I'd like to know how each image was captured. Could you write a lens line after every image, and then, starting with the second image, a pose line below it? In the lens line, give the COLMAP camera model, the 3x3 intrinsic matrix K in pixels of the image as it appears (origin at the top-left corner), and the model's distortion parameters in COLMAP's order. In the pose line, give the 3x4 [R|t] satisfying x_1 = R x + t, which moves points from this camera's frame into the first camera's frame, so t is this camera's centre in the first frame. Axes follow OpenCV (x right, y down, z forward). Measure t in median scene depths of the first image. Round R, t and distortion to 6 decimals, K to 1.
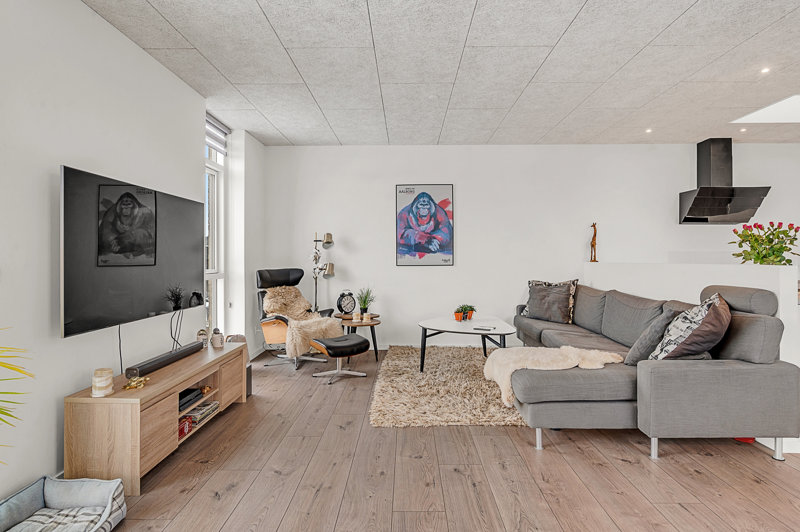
lens RADIAL K [[430.1, 0, 399.3], [0, 430.1, 259.9], [0, 0, 1]] dist [-0.001225, -0.001262]
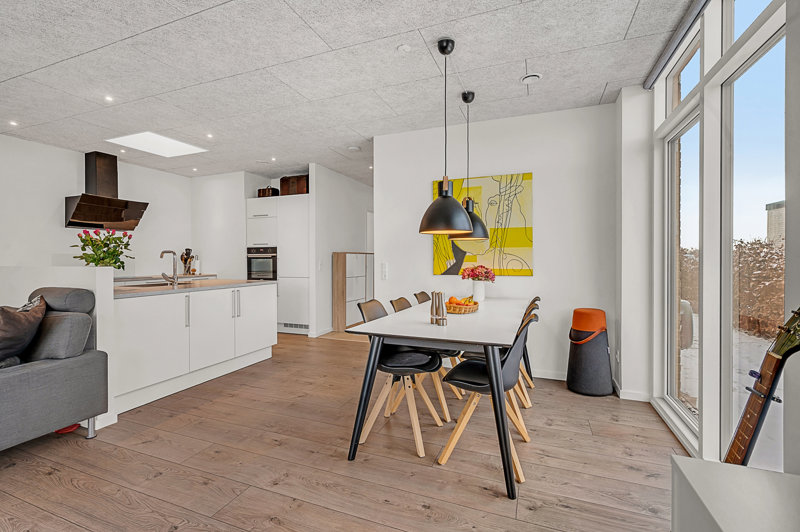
lens RADIAL K [[356.7, 0, 398.9], [0, 356.7, 264.5], [0, 0, 1]] dist [0.002026, 0.000086]
pose [[0.346912, -0.015475, 0.937770, 0.124497], [0.008331, 0.999875, 0.013418, 0.000563], [-0.937860, 0.003158, 0.346998, -0.040815]]
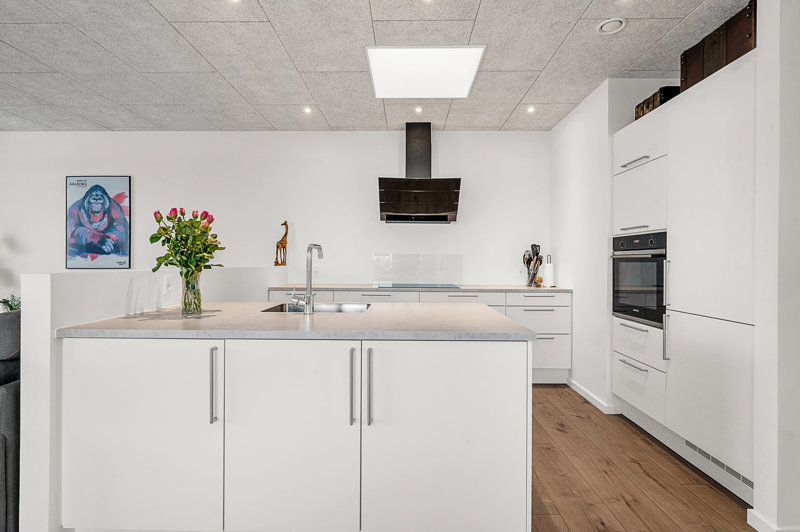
lens RADIAL K [[379.2, 0, 400.9], [0, 379.2, 263.5], [0, 0, 1]] dist [-0.008735, 0.000706]
pose [[0.999964, 0.006483, 0.005528, 0.673303], [-0.006489, 0.999978, 0.001152, -0.002012], [-0.005520, -0.001188, 0.999984, 0.228966]]
